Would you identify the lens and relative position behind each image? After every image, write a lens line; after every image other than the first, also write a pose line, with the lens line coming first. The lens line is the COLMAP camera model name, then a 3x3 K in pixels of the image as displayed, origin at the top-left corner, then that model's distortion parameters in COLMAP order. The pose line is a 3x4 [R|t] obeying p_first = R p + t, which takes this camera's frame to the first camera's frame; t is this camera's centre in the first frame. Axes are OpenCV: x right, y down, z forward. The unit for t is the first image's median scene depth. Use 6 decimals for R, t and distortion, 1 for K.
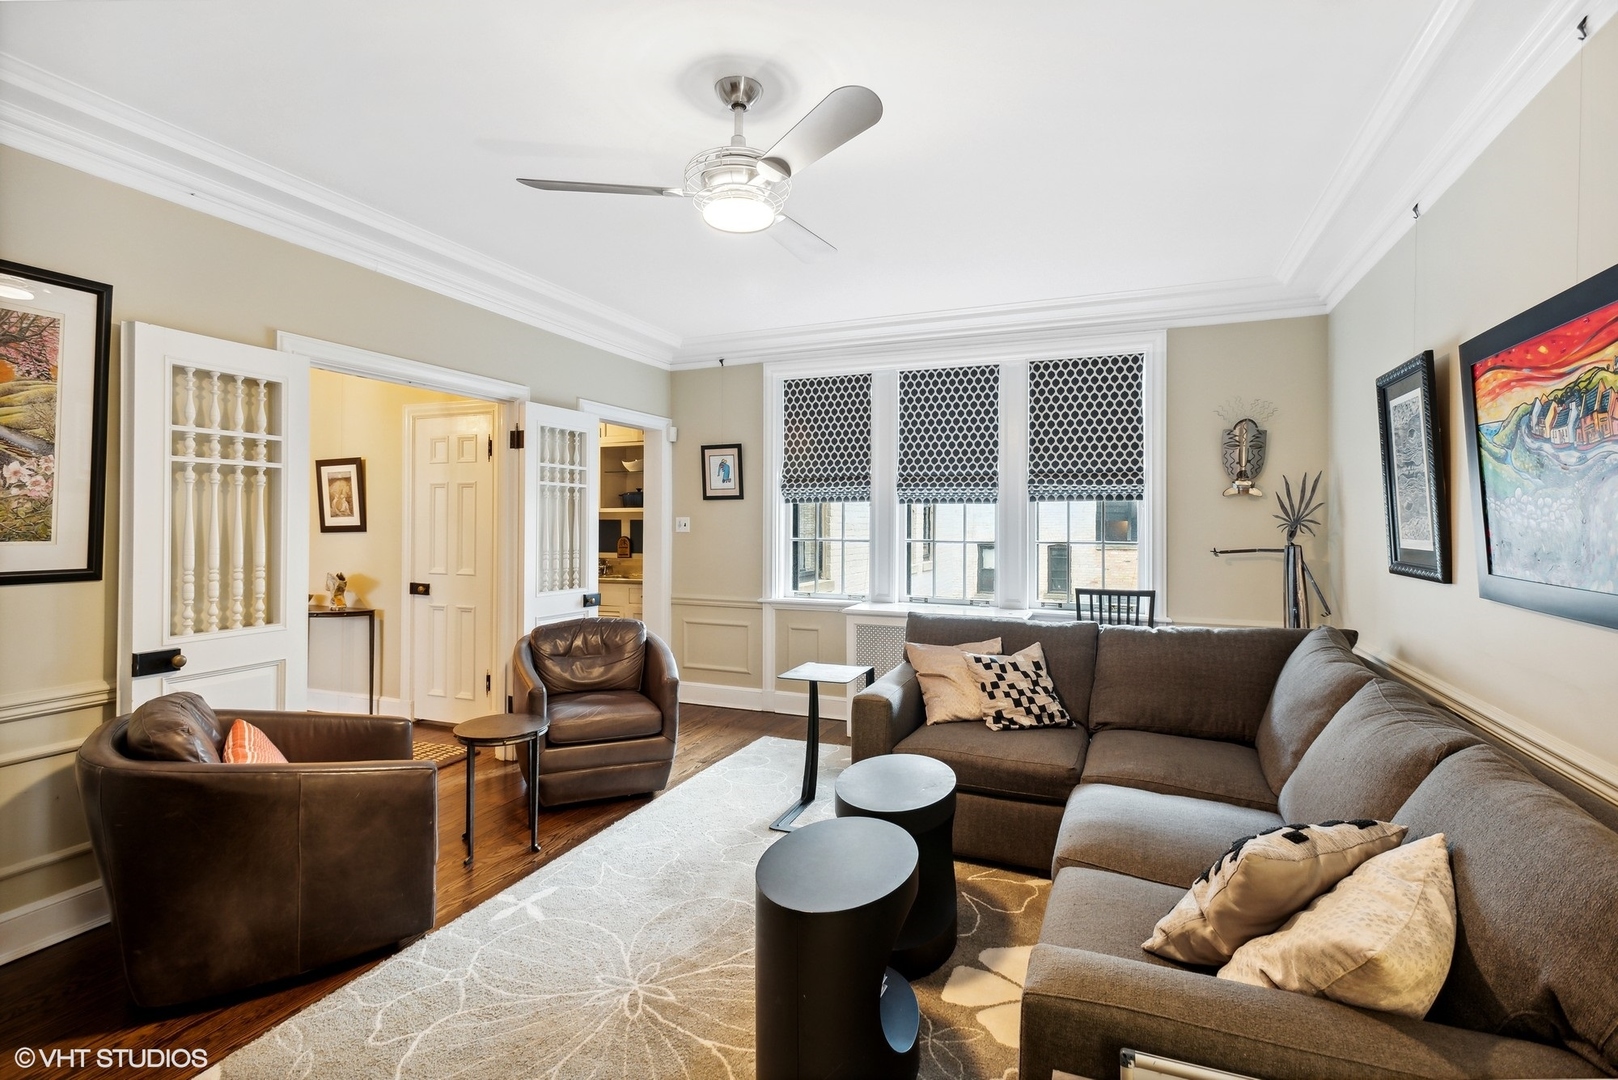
lens RADIAL K [[773.5, 0, 807.9], [0, 773.5, 527.8], [0, 0, 1]] dist [0.018316, -0.000426]
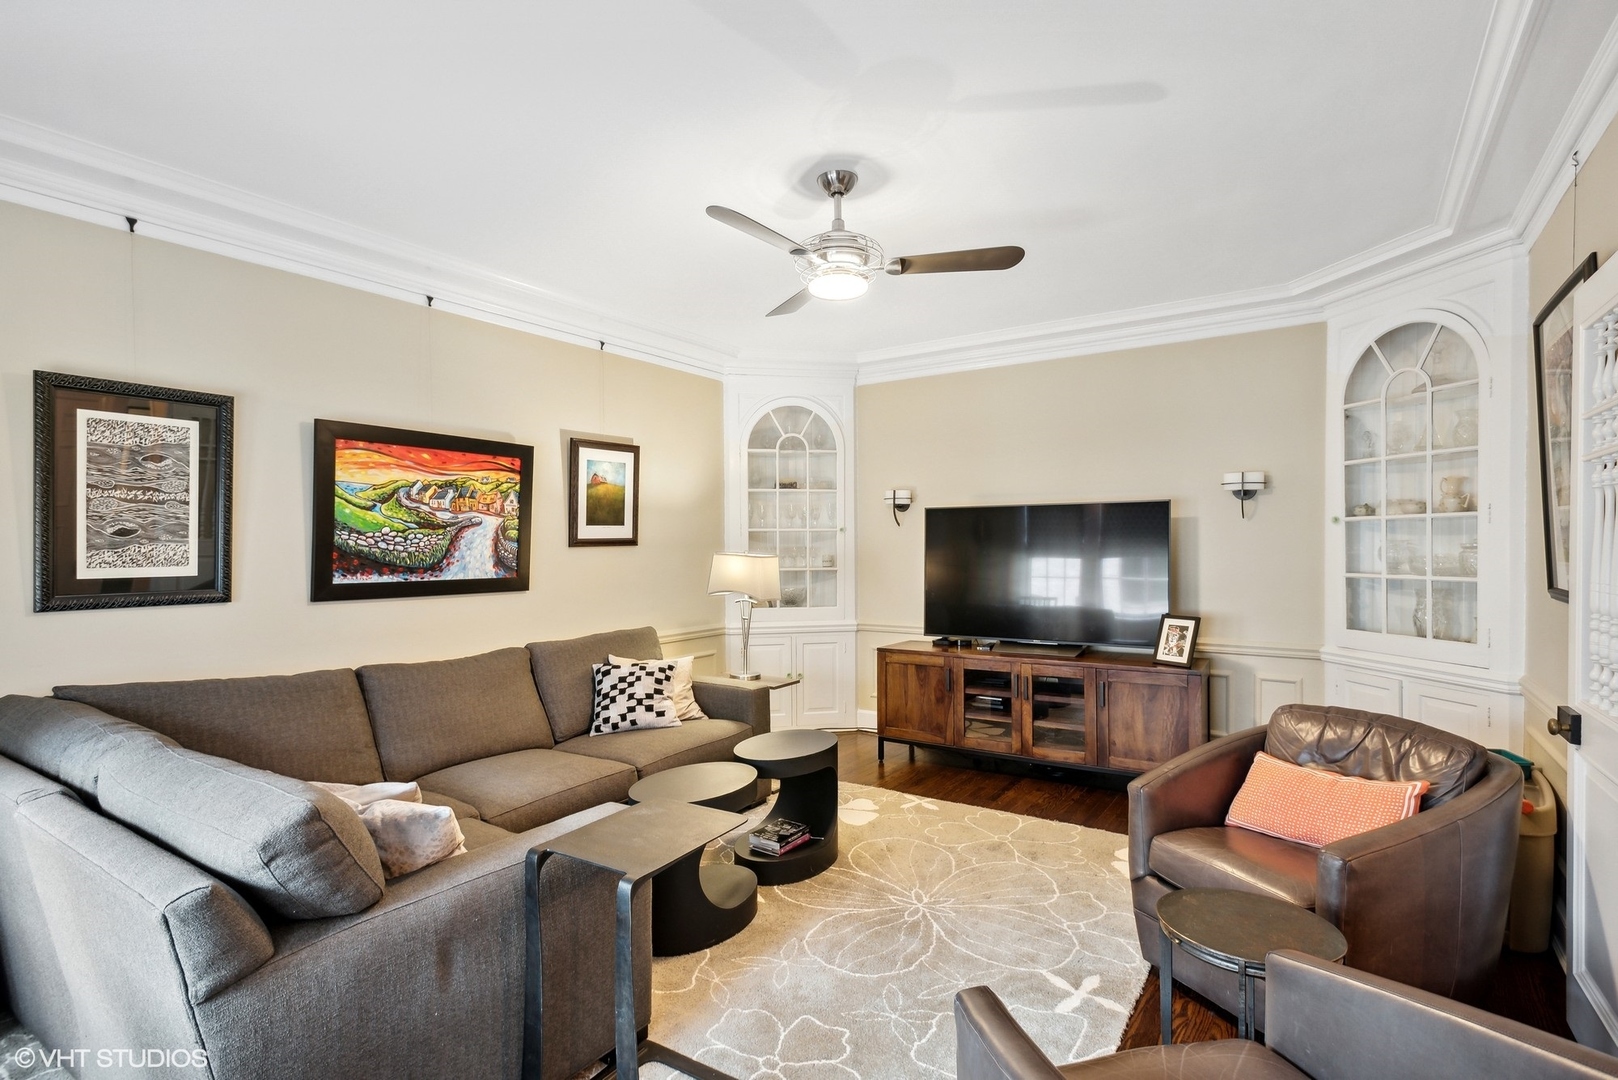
lens RADIAL K [[773.5, 0, 809.5], [0, 773.5, 540.8], [0, 0, 1]] dist [0.018316, -0.000426]
pose [[-0.982168, 0.002035, 0.187993, -0.236273], [0.002652, 0.999992, 0.003032, -0.017965], [-0.187986, 0.003476, -0.982166, 1.913006]]
